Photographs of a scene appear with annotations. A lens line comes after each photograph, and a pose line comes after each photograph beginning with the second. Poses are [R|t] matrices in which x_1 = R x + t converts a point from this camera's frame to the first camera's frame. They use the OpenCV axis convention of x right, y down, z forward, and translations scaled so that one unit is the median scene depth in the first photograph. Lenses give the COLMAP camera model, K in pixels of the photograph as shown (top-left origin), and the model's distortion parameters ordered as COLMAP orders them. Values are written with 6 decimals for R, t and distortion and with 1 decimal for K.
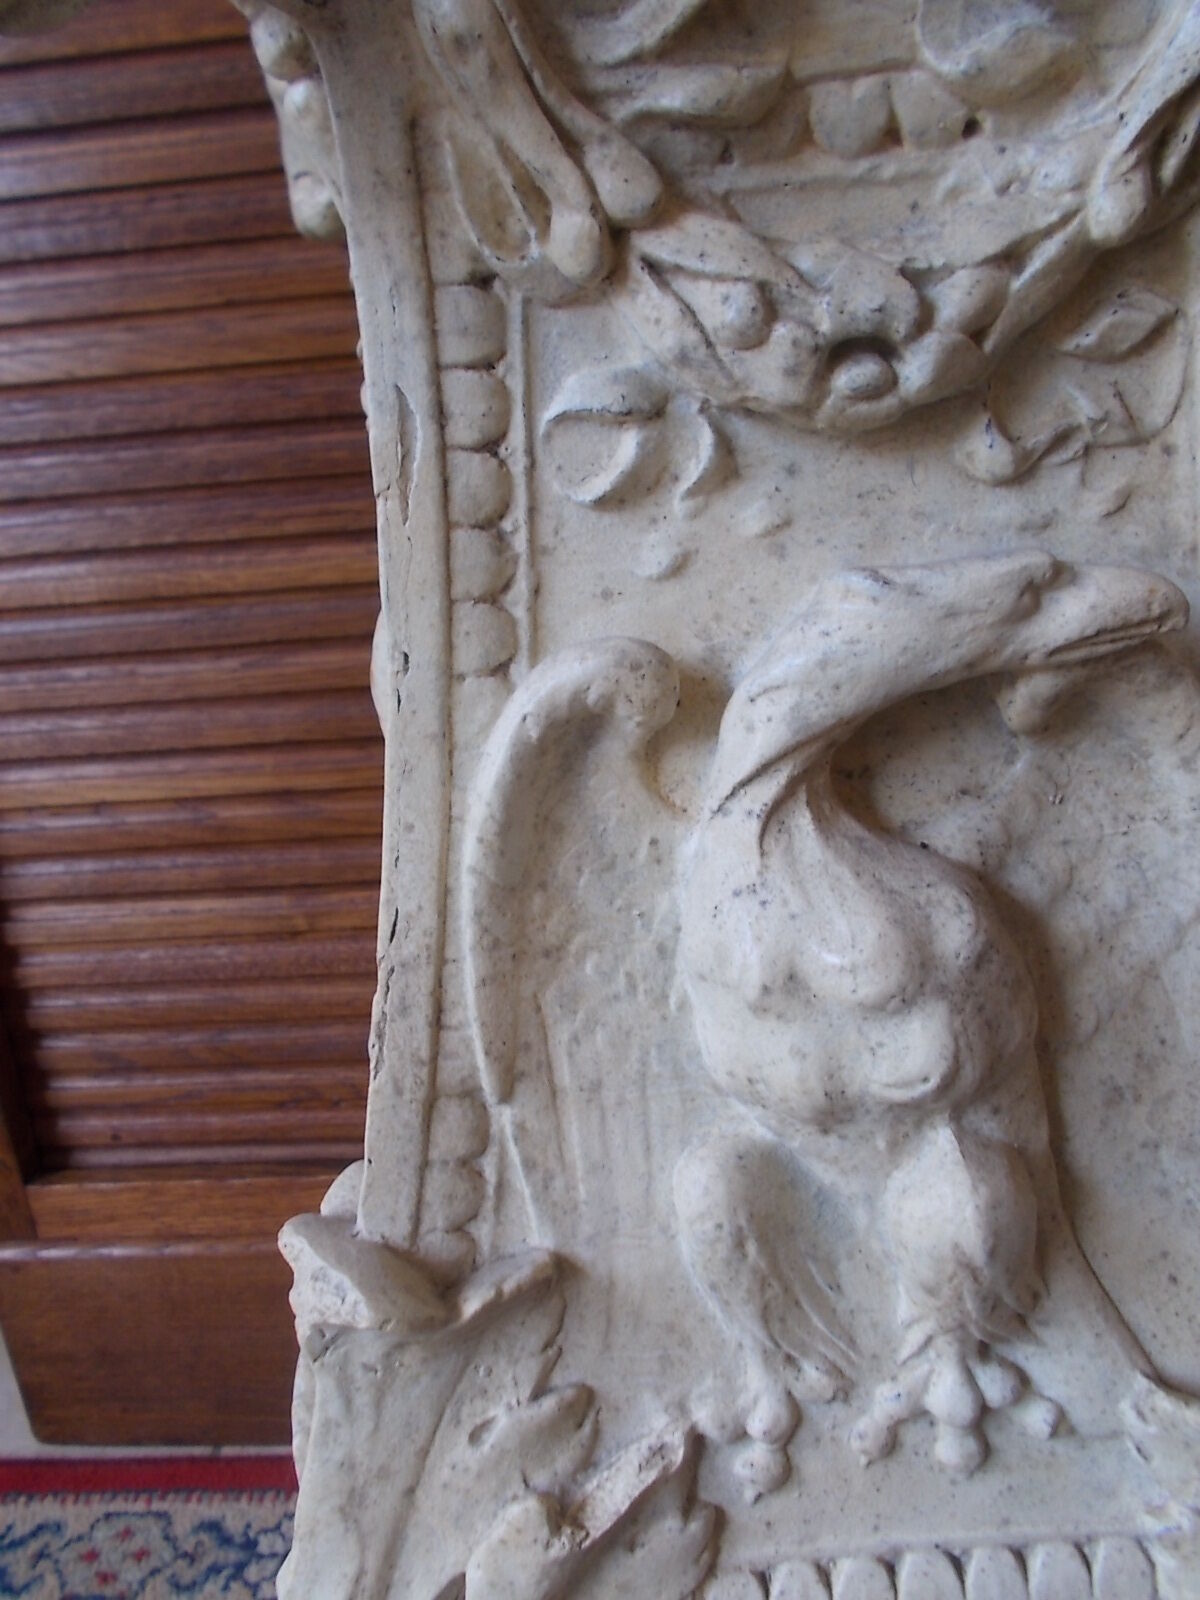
lens RADIAL K [[1203.5, 0, 597.7], [0, 1203.5, 805.8], [0, 0, 1]] dist [0.013950, -0.017162]
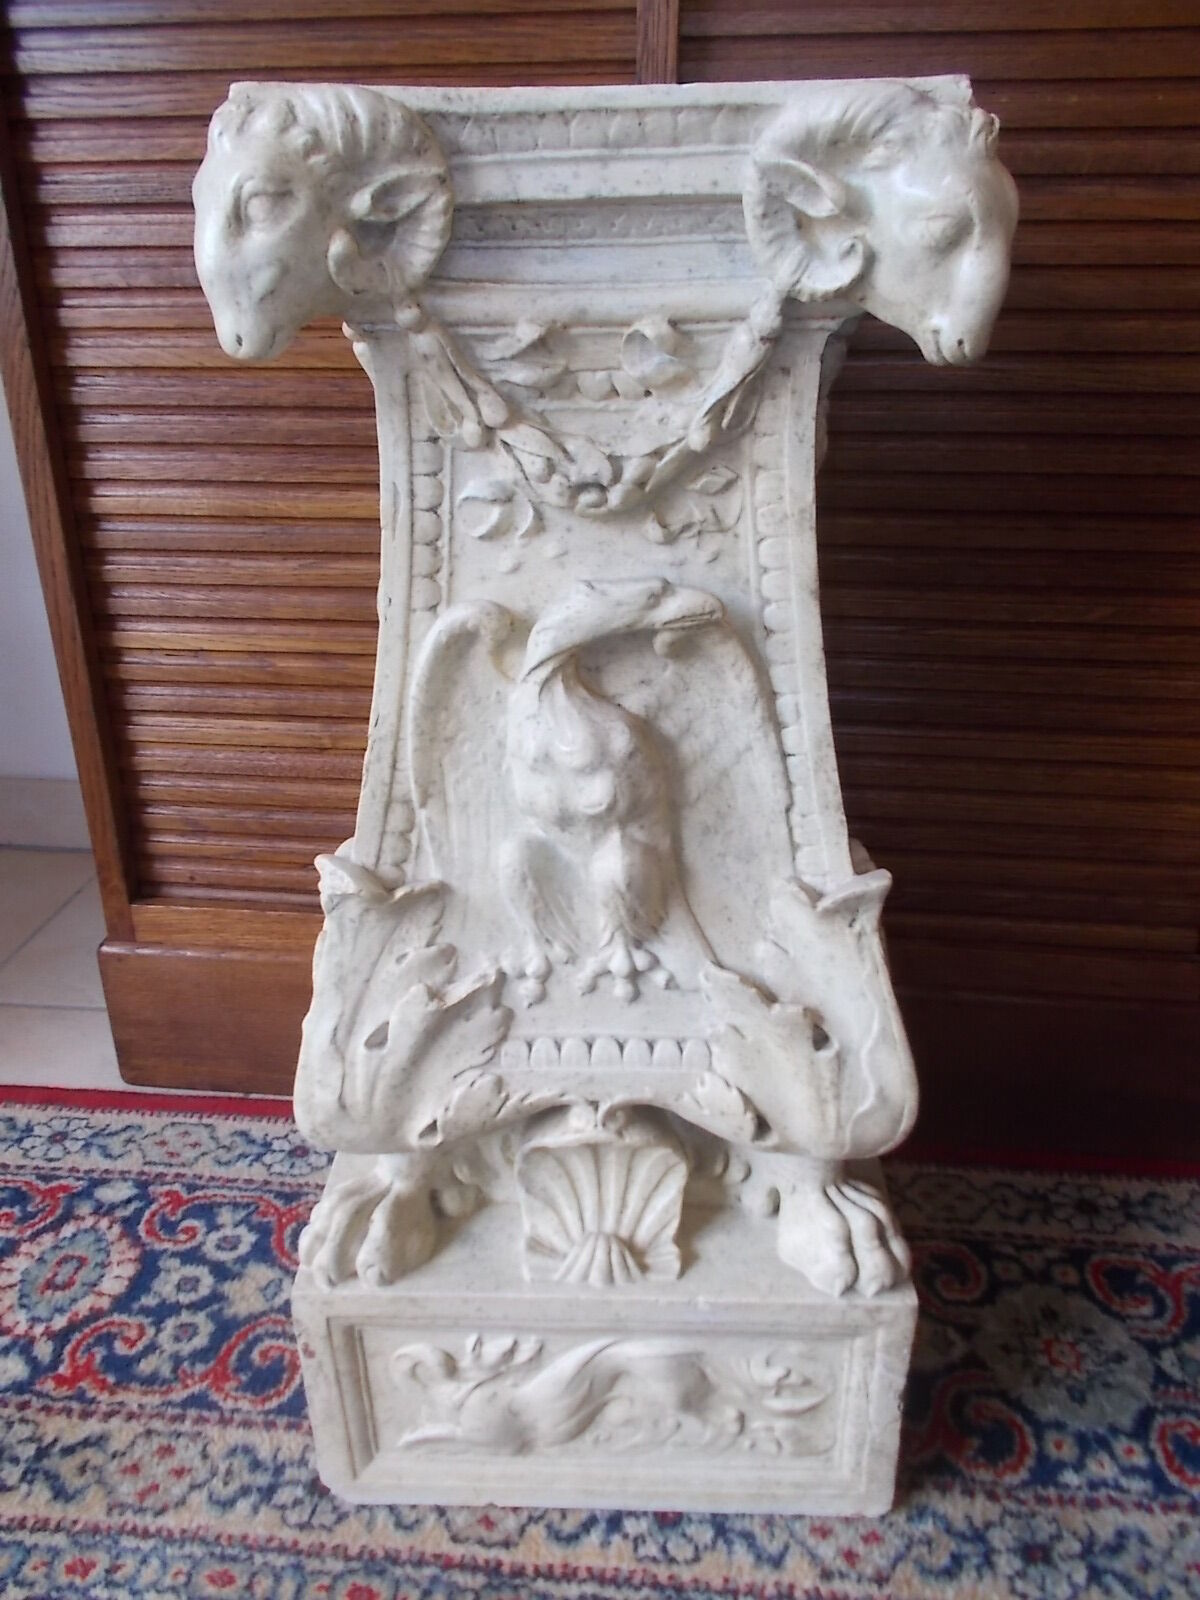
lens RADIAL K [[1191.8, 0, 600.5], [0, 1191.8, 795.3], [0, 0, 1]] dist [0.007044, -0.012271]
pose [[0.996111, 0.087936, -0.005507, 0.115106], [-0.087115, 0.992308, 0.087952, 0.003632], [0.013198, -0.087130, 0.996109, -0.518019]]
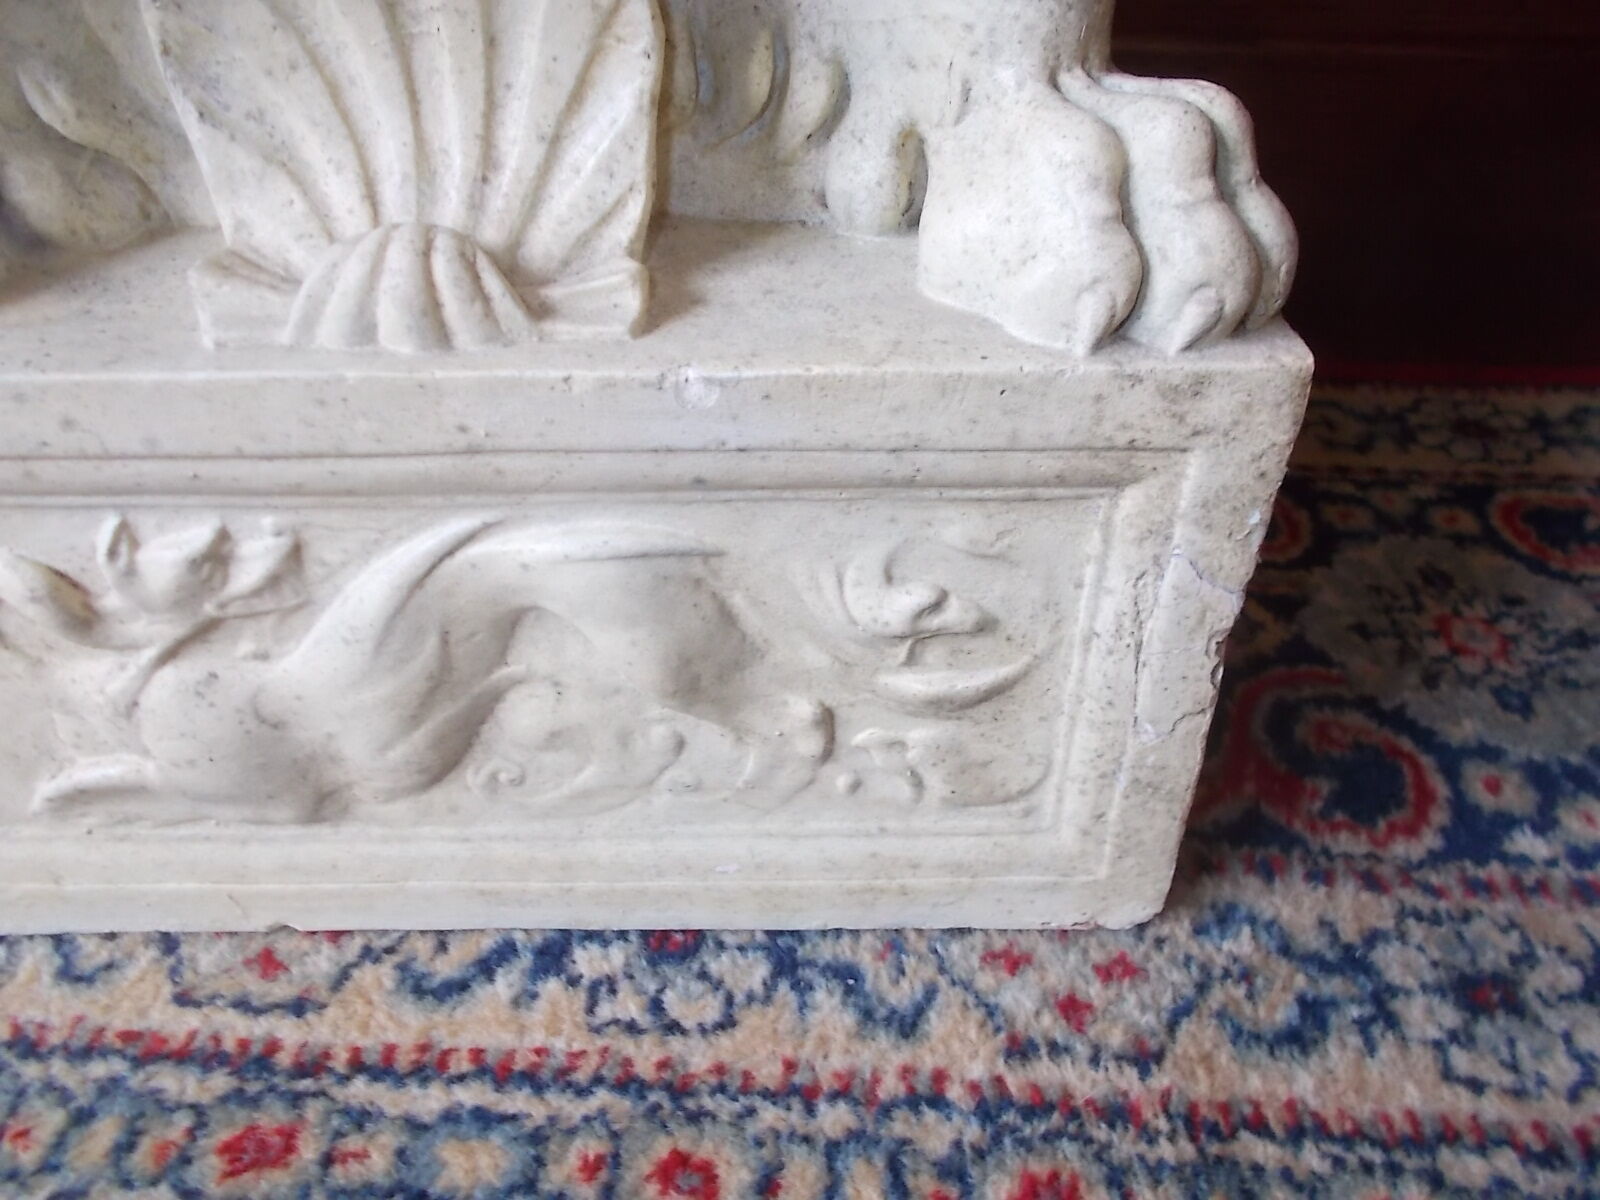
lens RADIAL K [[1218.8, 0, 796.1], [0, 1218.8, 554.8], [0, 0, 1]] dist [0.010874, -0.003897]
pose [[0.996760, 0.068383, 0.042347, 0.258794], [-0.078236, 0.946490, 0.313107, 0.470763], [-0.018670, -0.315405, 0.948773, 0.130345]]
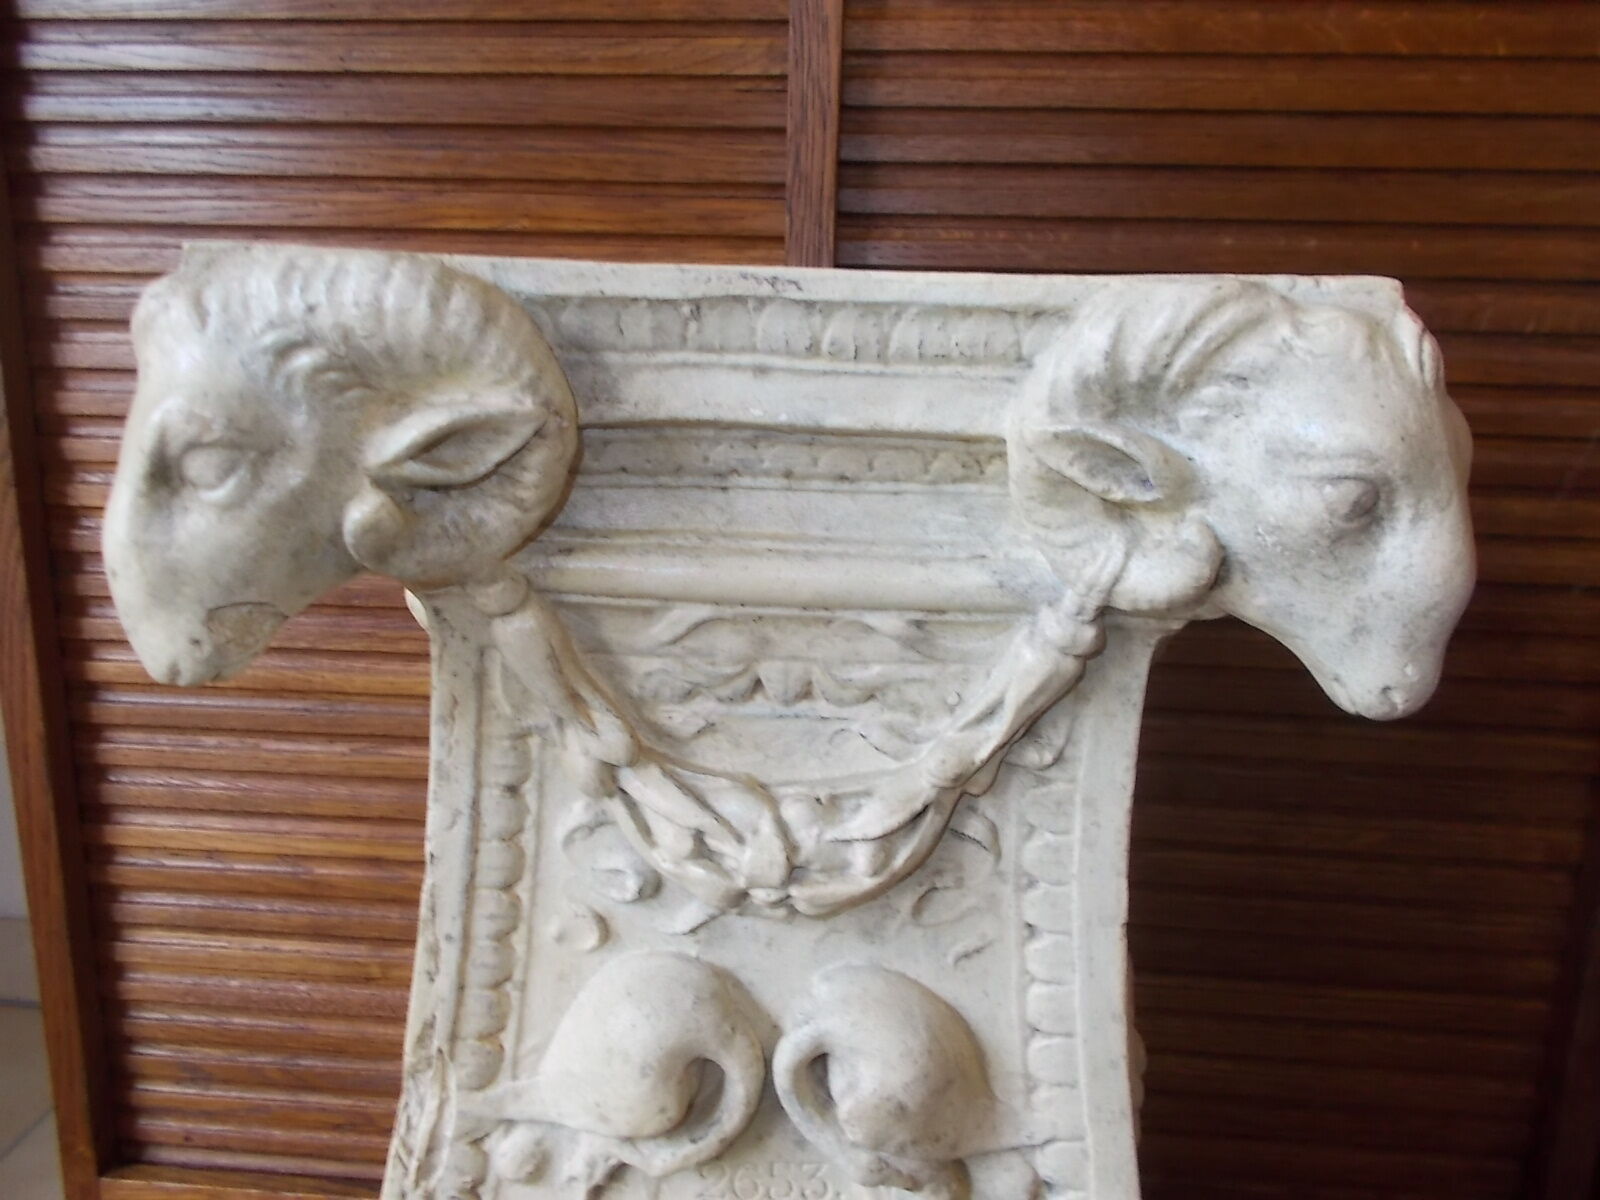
lens RADIAL K [[1183.2, 0, 792.4], [0, 1183.2, 596.1], [0, 0, 1]] dist [0.007011, -0.011619]
pose [[0.994491, 0.102835, 0.020320, 0.098427], [-0.100249, 0.989693, -0.102267, -0.198745], [-0.030627, 0.099666, 0.994549, -0.184957]]
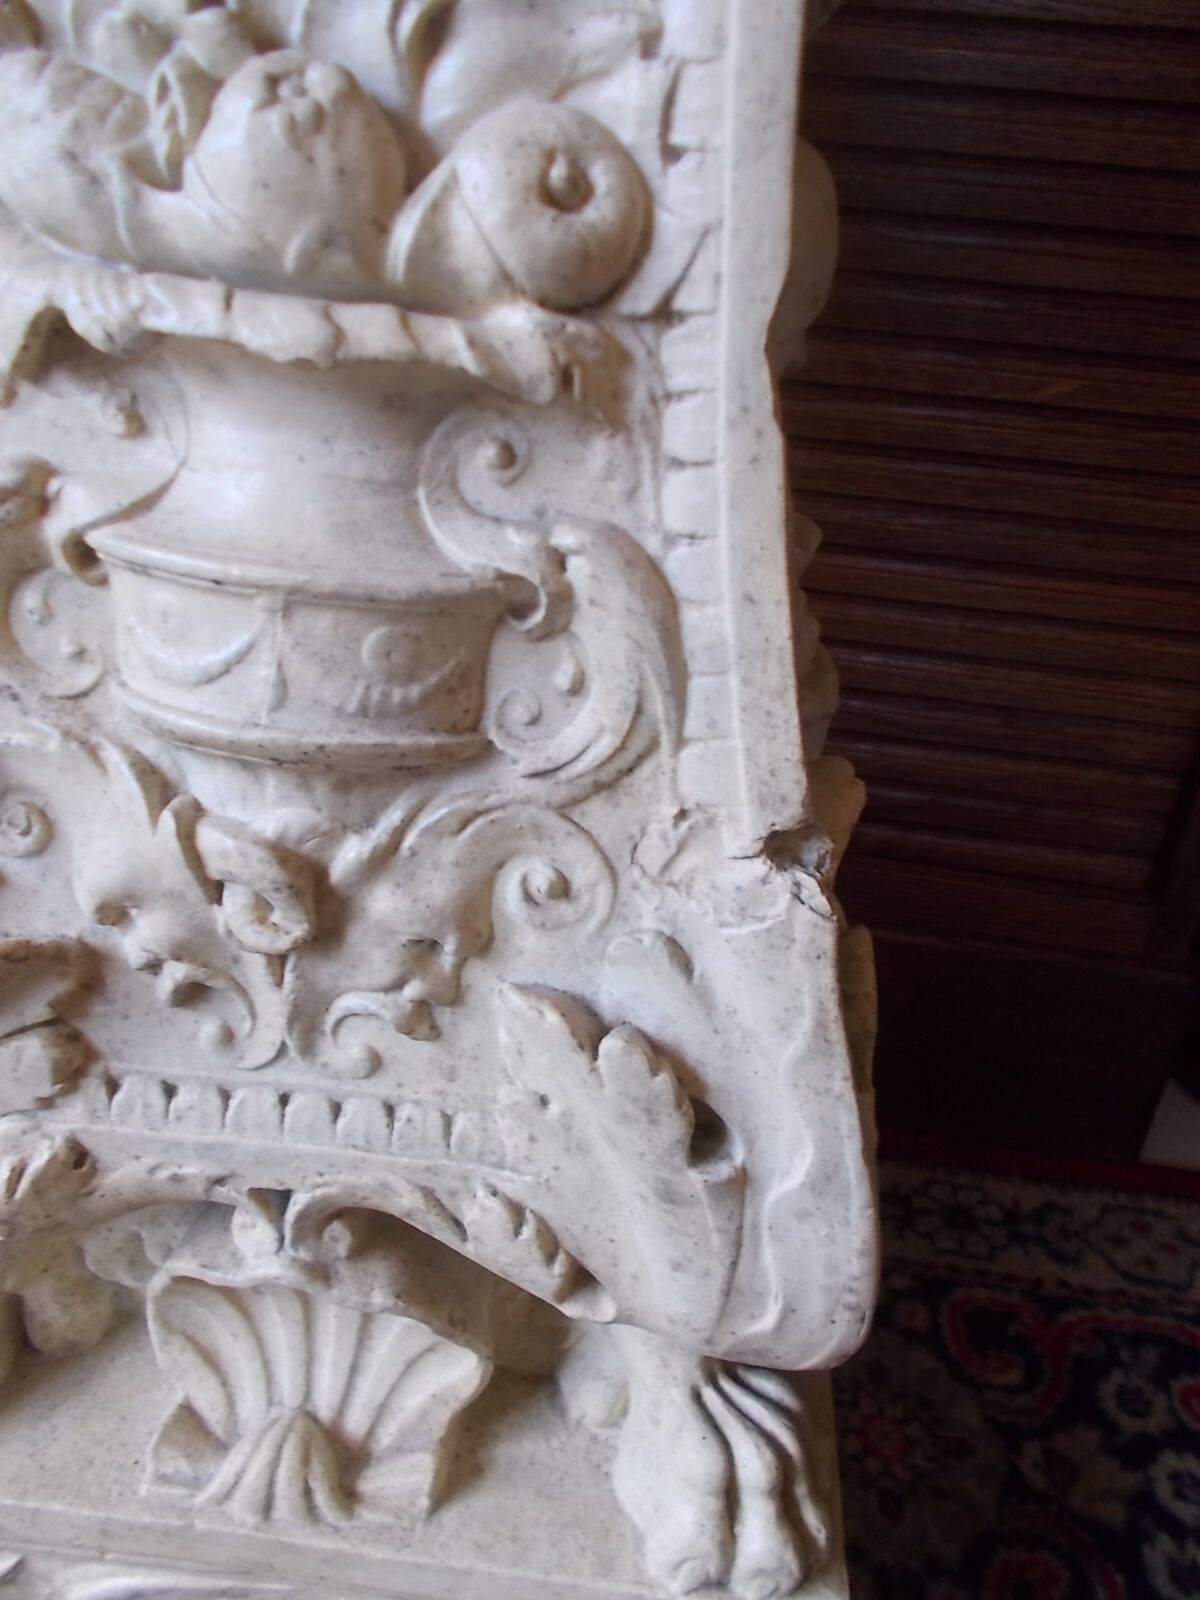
lens RADIAL K [[1194.2, 0, 612.3], [0, 1194.2, 770.6], [0, 0, 1]] dist [0.016175, -0.026408]
pose [[0.985500, 0.169244, 0.012092, 0.368951], [-0.168942, 0.972123, 0.162588, 0.064692], [0.015763, -0.162274, 0.986620, -0.082312]]
